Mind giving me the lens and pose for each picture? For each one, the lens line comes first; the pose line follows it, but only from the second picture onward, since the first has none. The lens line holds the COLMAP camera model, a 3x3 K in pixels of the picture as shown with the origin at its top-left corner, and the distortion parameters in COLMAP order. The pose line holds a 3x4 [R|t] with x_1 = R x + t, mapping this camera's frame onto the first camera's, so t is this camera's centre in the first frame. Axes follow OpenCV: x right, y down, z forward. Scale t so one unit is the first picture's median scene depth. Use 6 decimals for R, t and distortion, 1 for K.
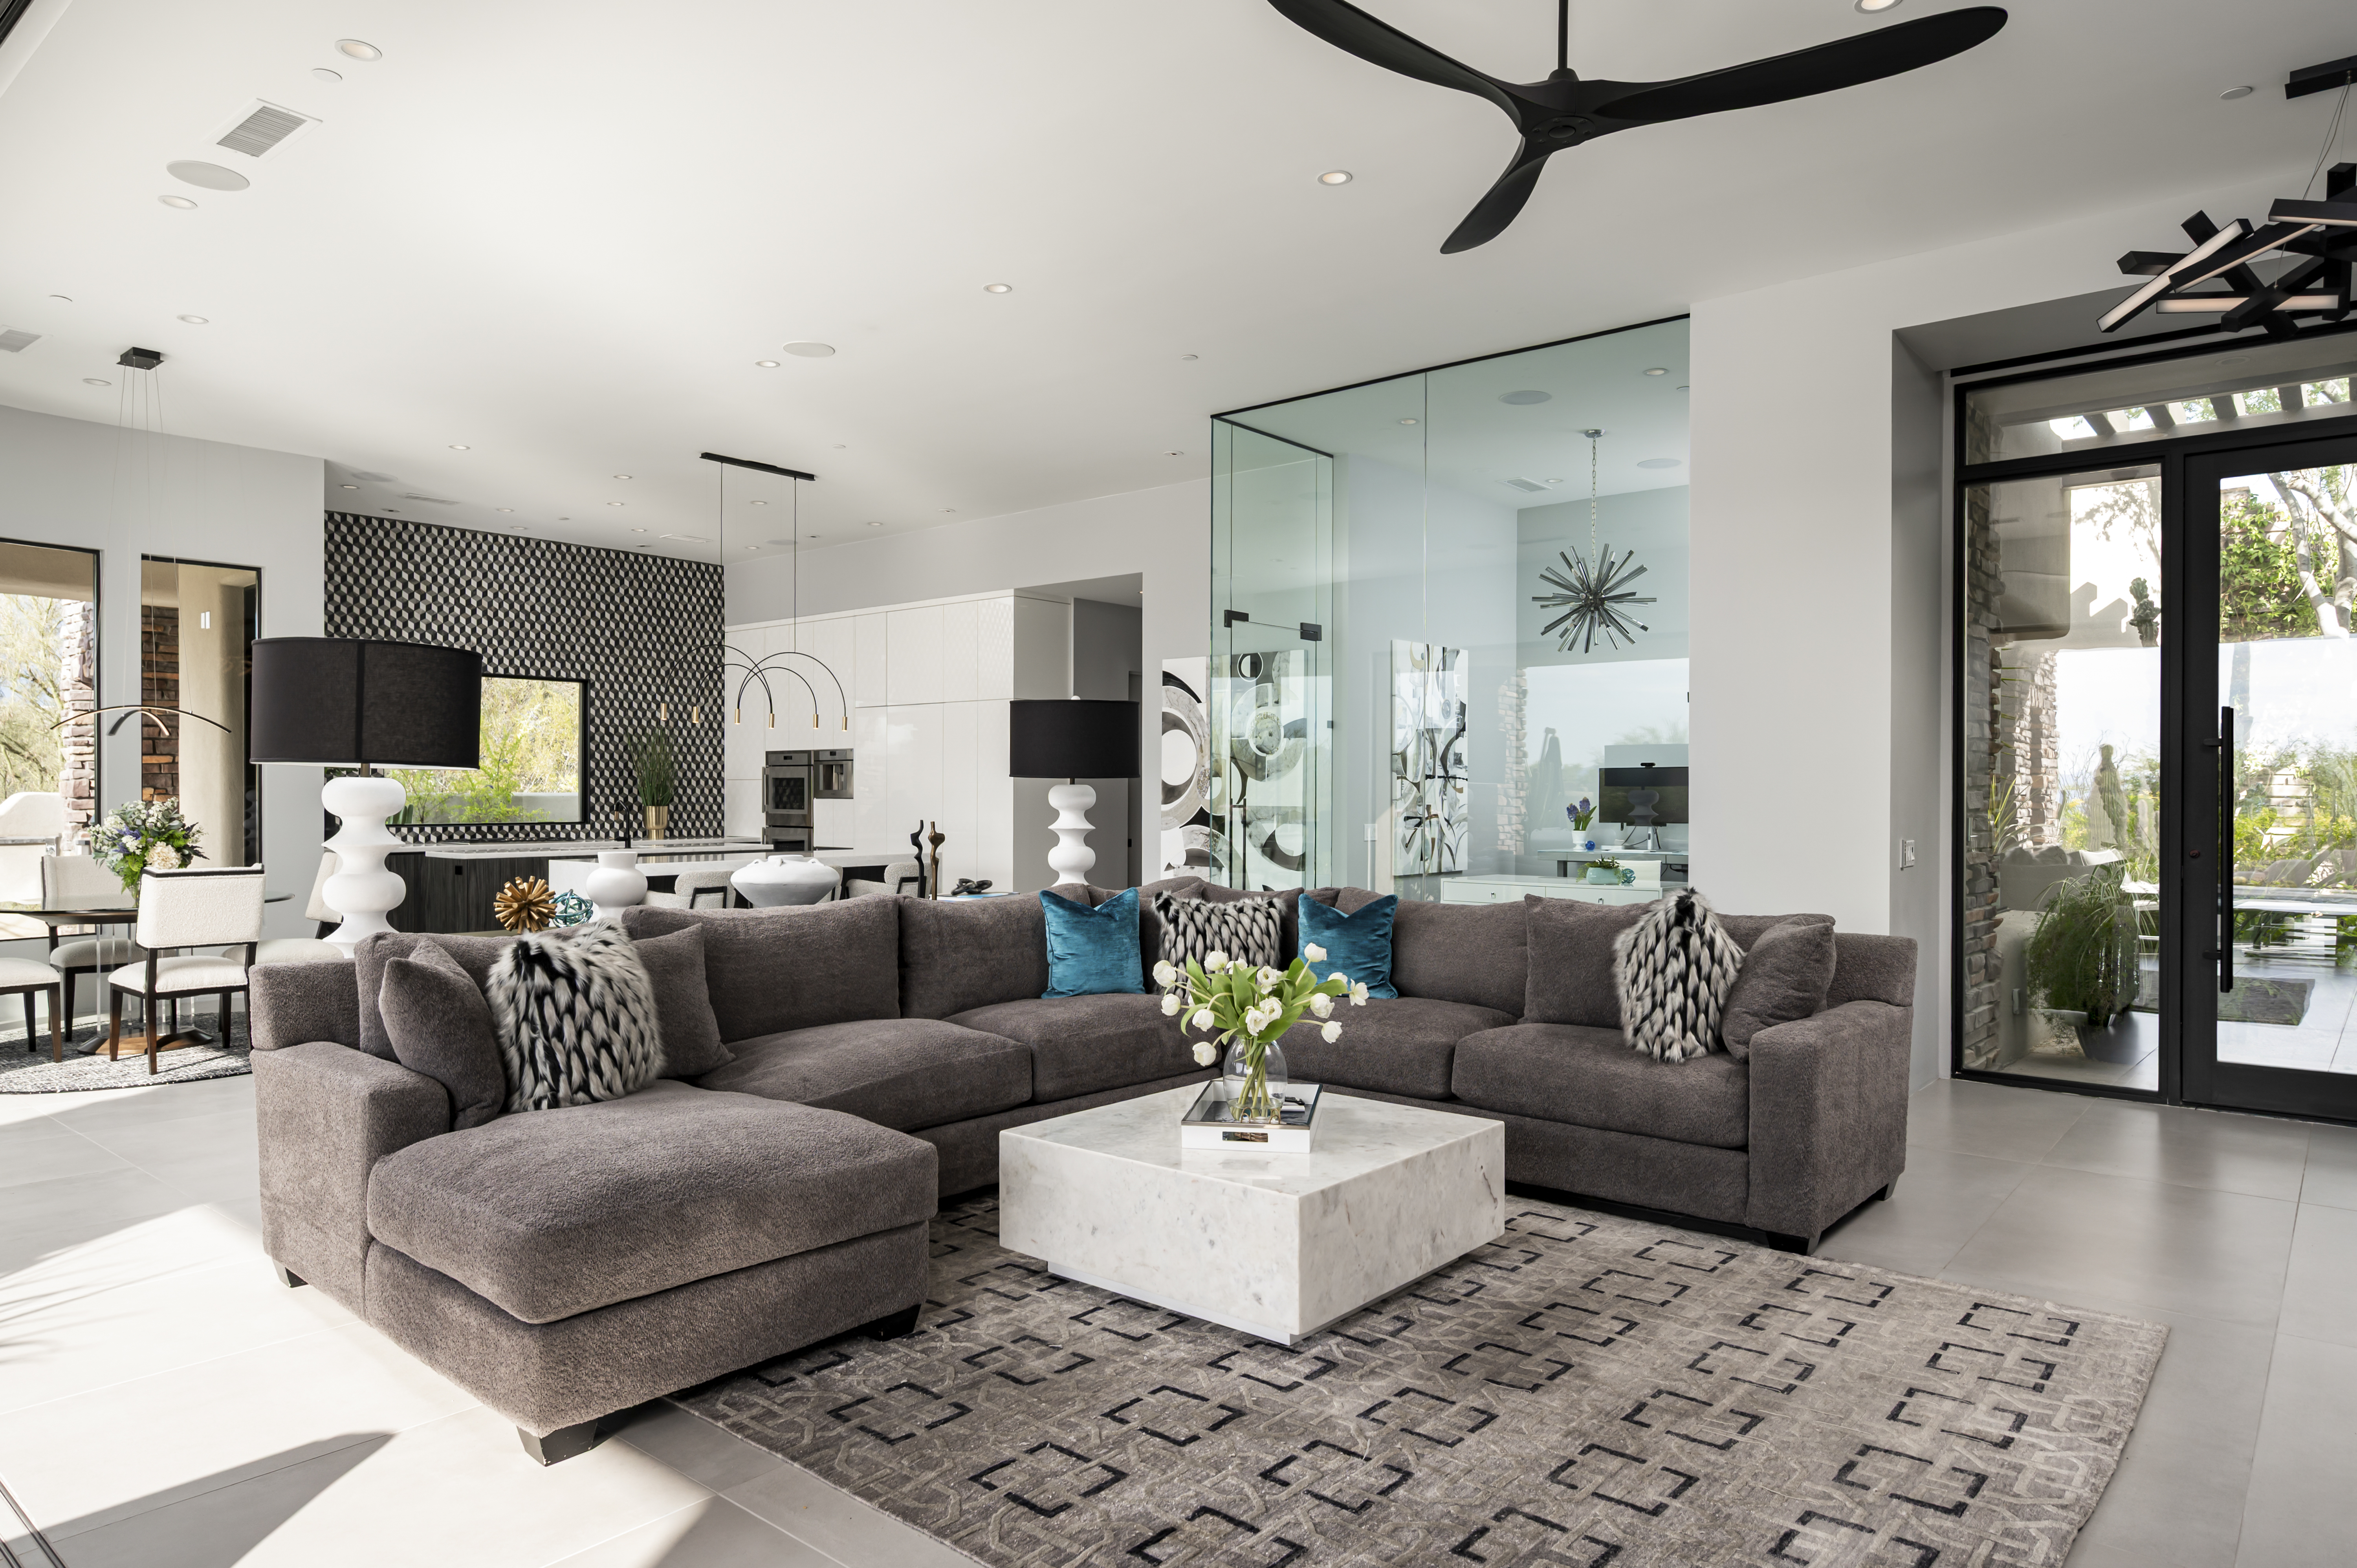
lens RADIAL K [[1430.1, 0, 1177.6], [0, 1430.1, 799.0], [0, 0, 1]] dist [-0.005871, -0.003437]
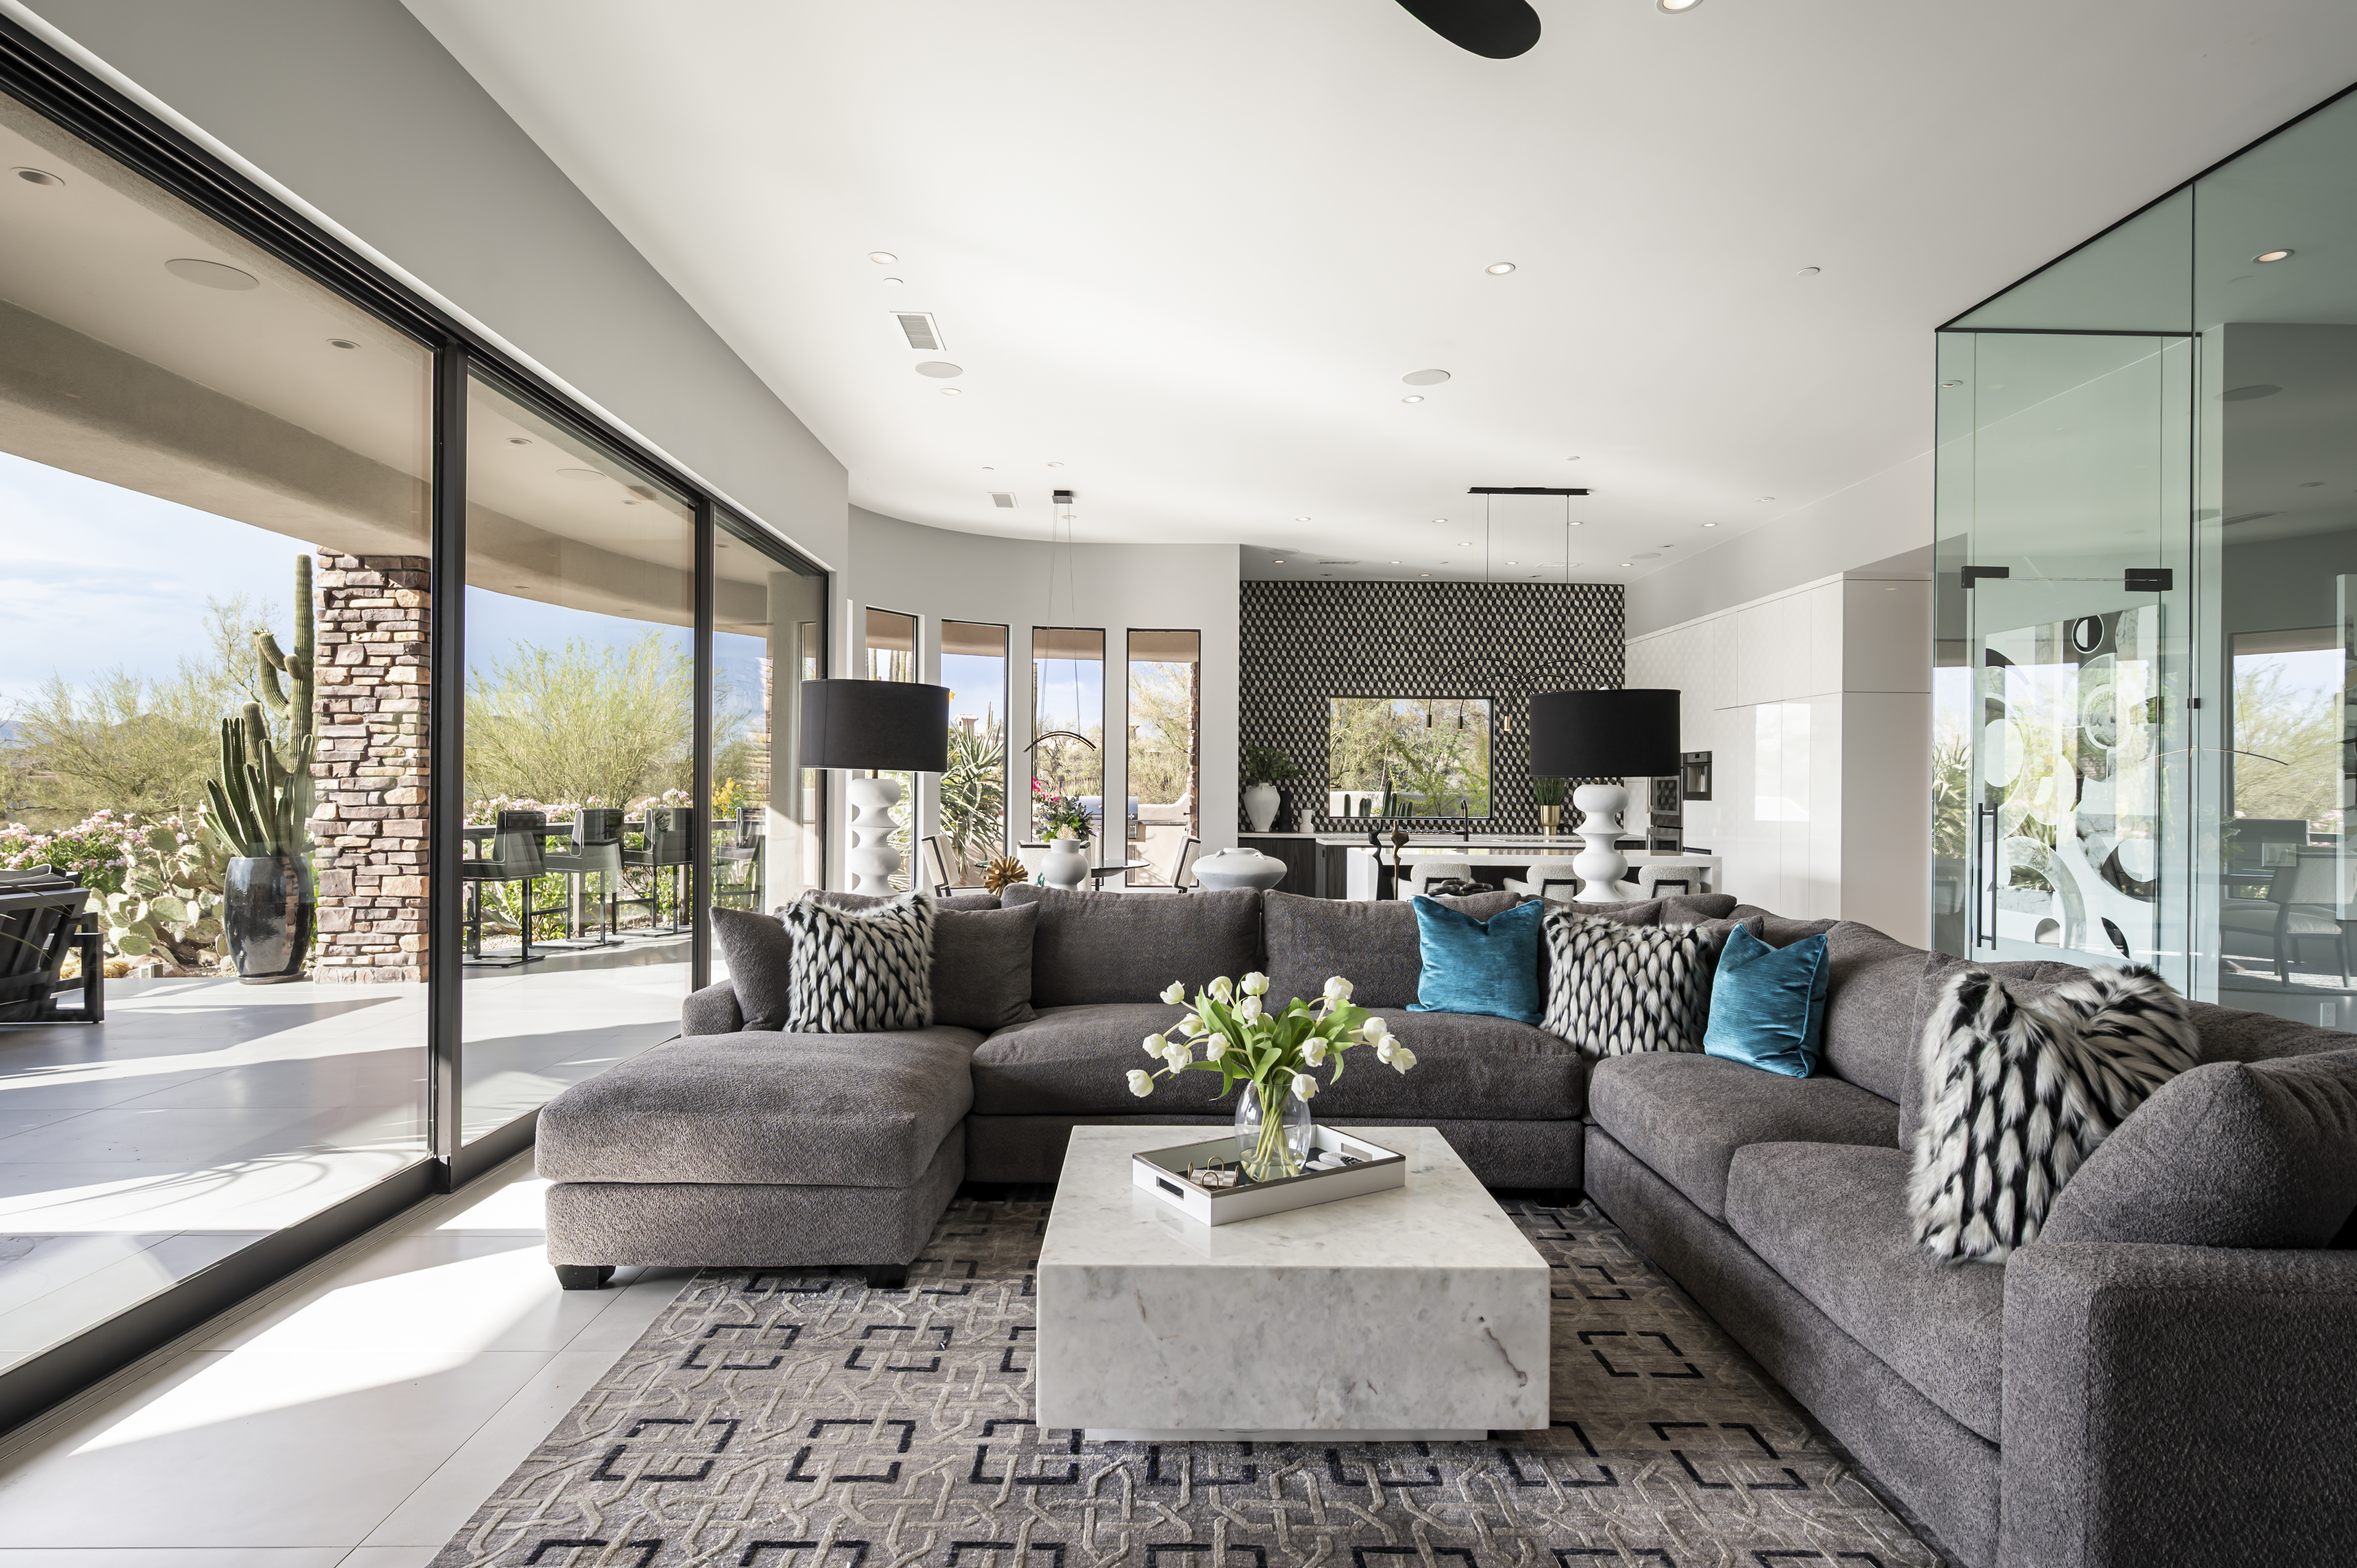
lens RADIAL K [[1224.8, 0, 1179.3], [0, 1224.8, 785.7], [0, 0, 1]] dist [-0.001638, -0.000173]
pose [[0.653523, -0.000044, -0.756907, 0.571153], [-0.008567, 0.999936, -0.007455, -0.002115], [0.756858, 0.011356, 0.653480, 0.480547]]
